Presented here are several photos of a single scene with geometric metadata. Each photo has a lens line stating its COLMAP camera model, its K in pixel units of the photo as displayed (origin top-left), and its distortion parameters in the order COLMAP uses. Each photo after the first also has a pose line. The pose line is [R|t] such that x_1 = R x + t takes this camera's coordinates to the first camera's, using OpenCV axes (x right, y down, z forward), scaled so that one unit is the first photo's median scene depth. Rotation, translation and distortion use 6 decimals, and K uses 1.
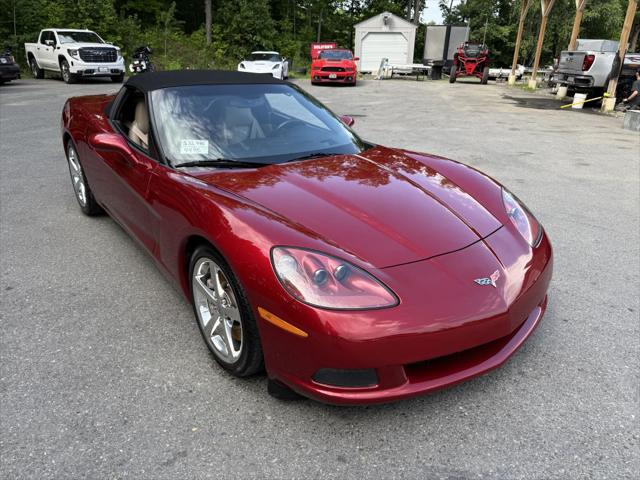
lens RADIAL K [[460.3, 0, 324.2], [0, 460.3, 239.7], [0, 0, 1]] dist [0.036626, -0.048136]
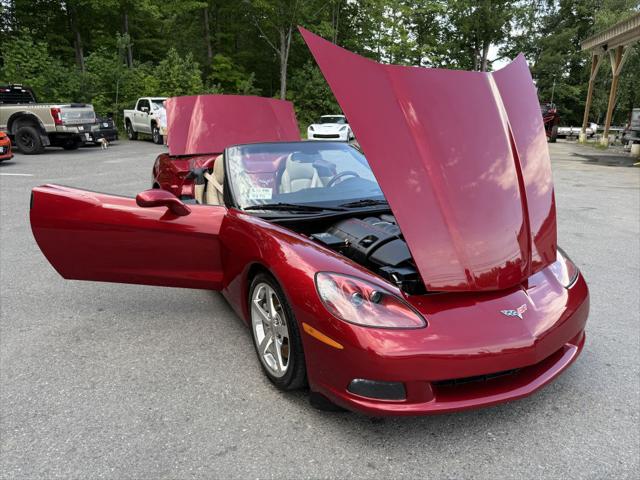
lens RADIAL K [[461.3, 0, 324.6], [0, 461.3, 241.7], [0, 0, 1]] dist [0.077255, -0.106316]
pose [[0.990051, 0.022507, -0.138900, 0.051686], [-0.038814, 0.992510, -0.115830, 0.056776], [0.135253, 0.120069, 0.983509, -0.129710]]
